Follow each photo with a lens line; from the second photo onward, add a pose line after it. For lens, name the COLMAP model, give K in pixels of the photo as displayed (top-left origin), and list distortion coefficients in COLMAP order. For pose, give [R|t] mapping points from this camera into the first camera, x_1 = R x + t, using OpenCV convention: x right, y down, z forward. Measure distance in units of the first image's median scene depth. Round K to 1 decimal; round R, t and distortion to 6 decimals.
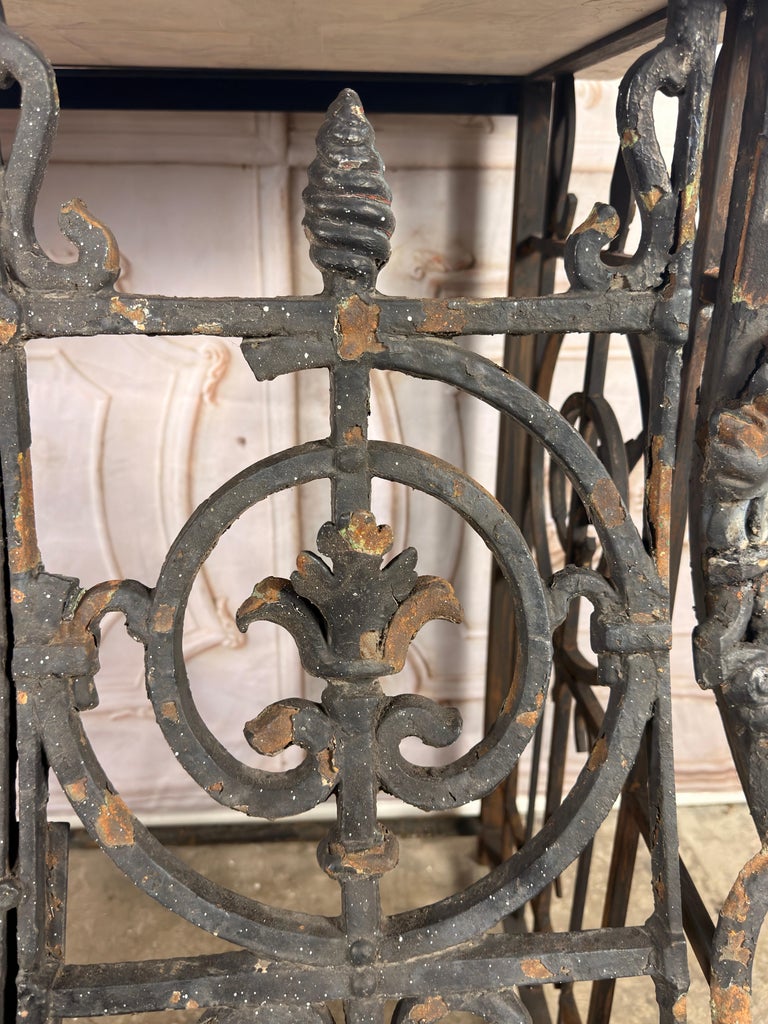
lens RADIAL K [[886.6, 0, 405.4], [0, 886.6, 538.6], [0, 0, 1]] dist [0.010926, -0.061539]
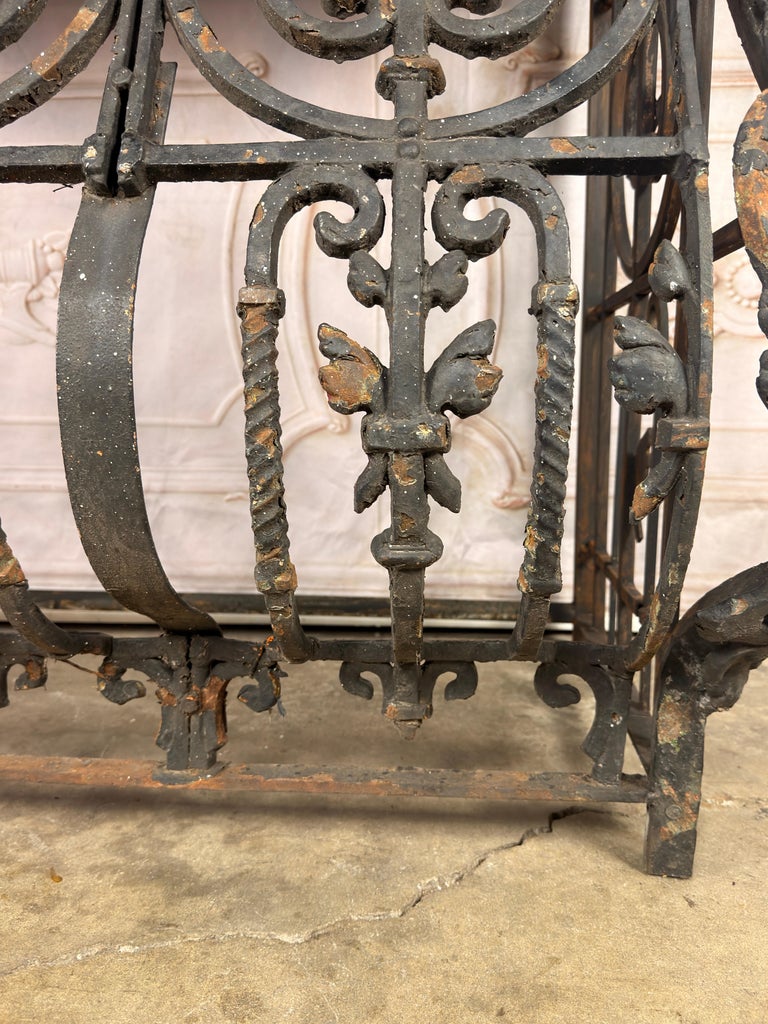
lens RADIAL K [[886.6, 0, 395.9], [0, 886.6, 540.9], [0, 0, 1]] dist [0.010926, -0.061539]
pose [[0.987585, 0.011044, -0.156698, 0.052395], [-0.041194, 0.980824, -0.190493, 0.523225], [0.151589, 0.194583, 0.969102, -0.005064]]
